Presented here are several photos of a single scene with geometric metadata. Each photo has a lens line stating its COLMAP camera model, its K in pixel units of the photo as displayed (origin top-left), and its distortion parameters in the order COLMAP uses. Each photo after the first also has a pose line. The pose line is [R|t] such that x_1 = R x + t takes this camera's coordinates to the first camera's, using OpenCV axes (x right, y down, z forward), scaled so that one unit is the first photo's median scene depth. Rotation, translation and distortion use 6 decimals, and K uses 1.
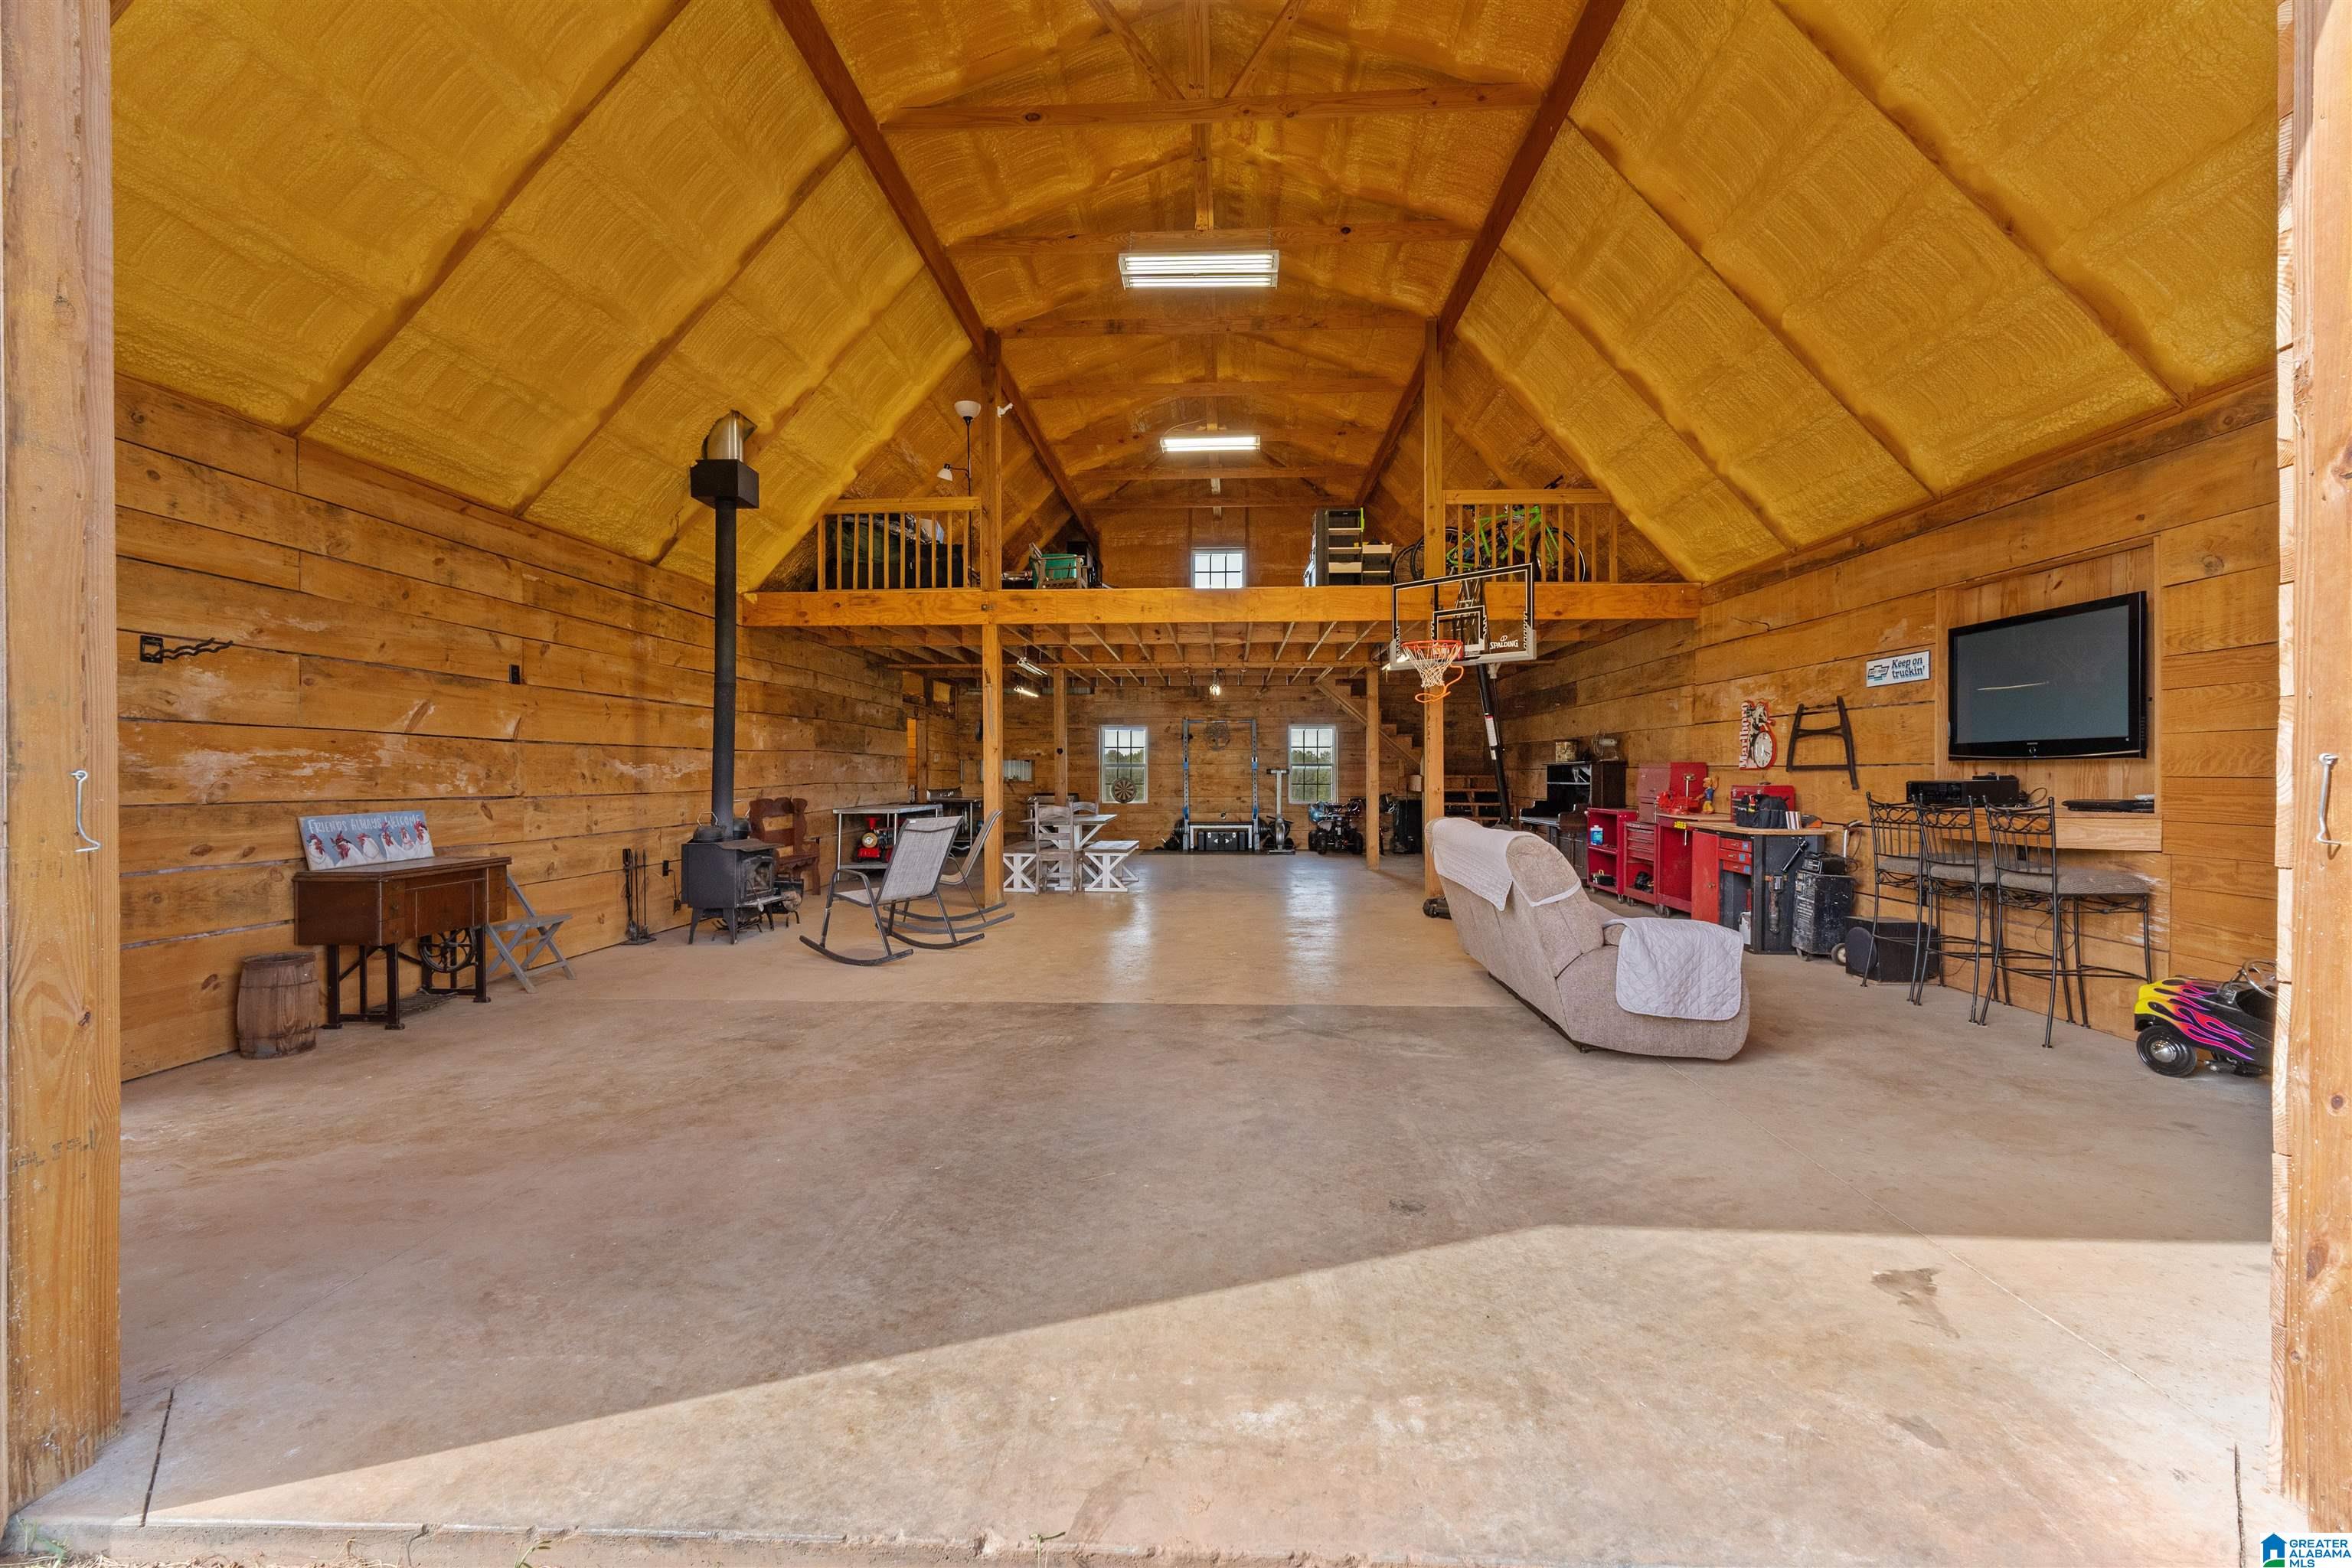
lens RADIAL K [[990.2, 0, 1176.6], [0, 990.2, 773.4], [0, 0, 1]] dist [0.009331, -0.000031]
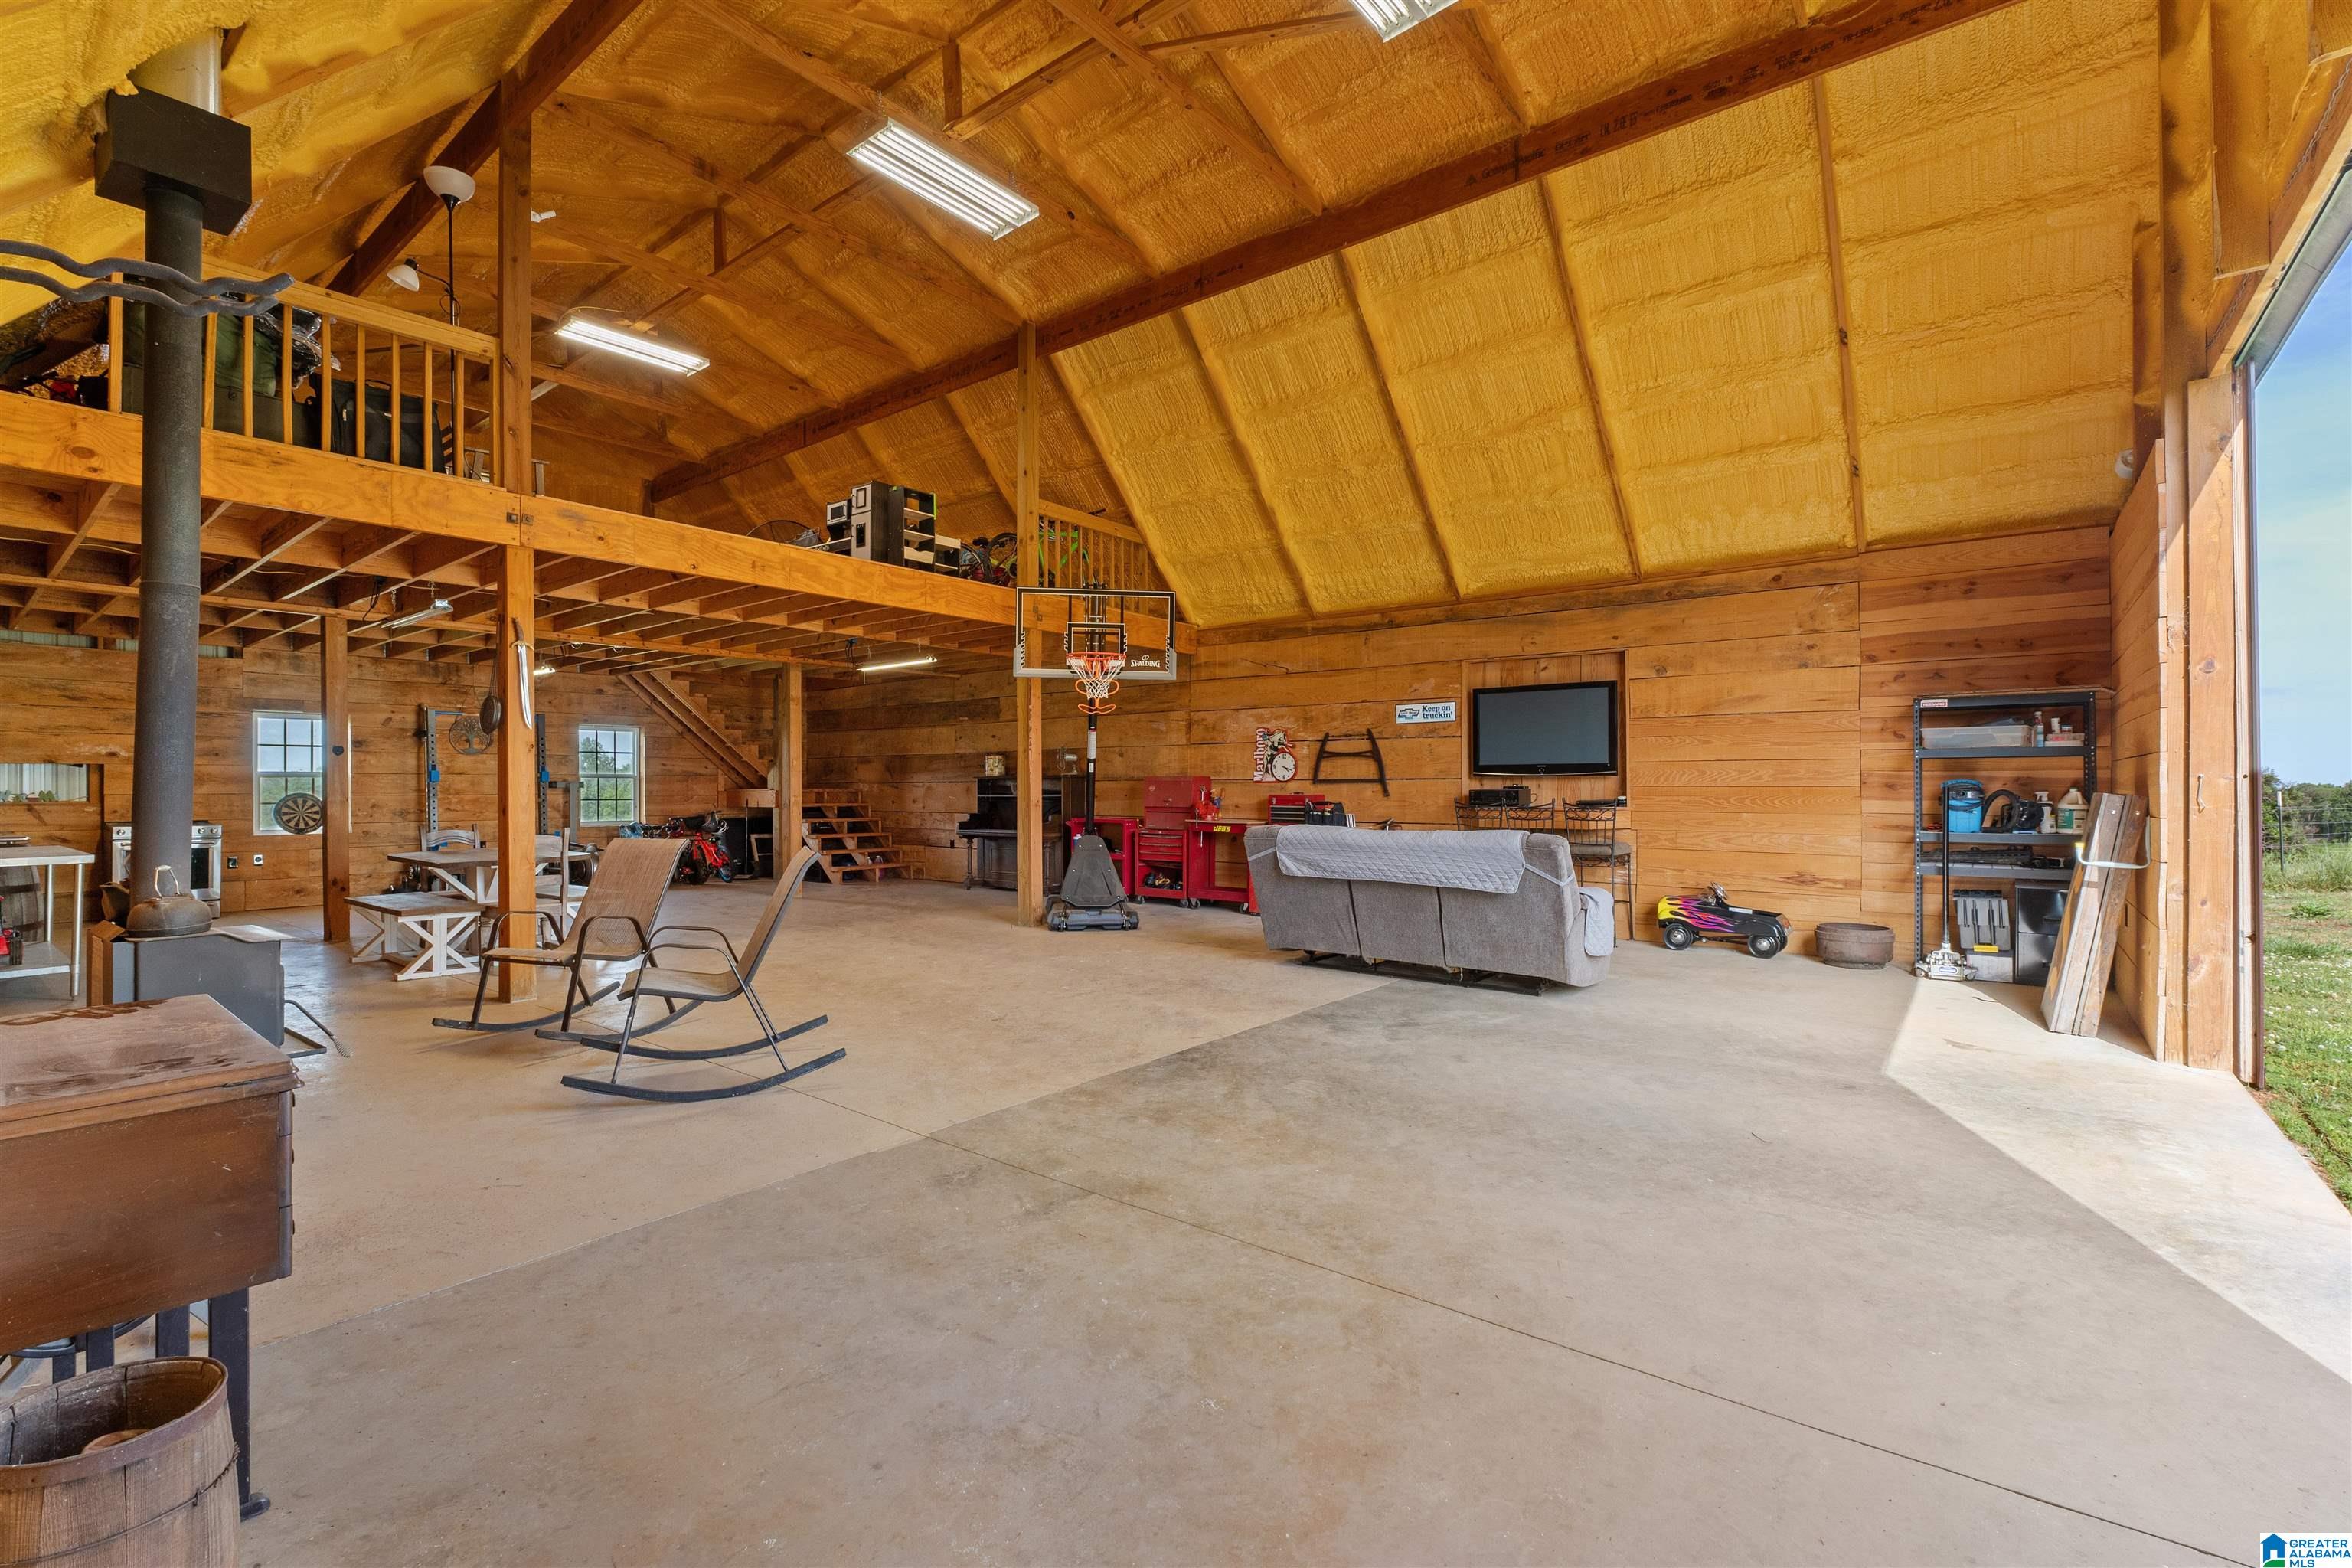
lens RADIAL K [[1033.3, 0, 1176.0], [0, 1033.3, 784.0], [0, 0, 1]] dist [-0.004674, -0.000833]
pose [[0.584347, 0.001707, 0.811502, -0.825288], [0.001642, 0.999993, -0.003286, 0.003481], [-0.811502, 0.003252, 0.584340, 0.495149]]
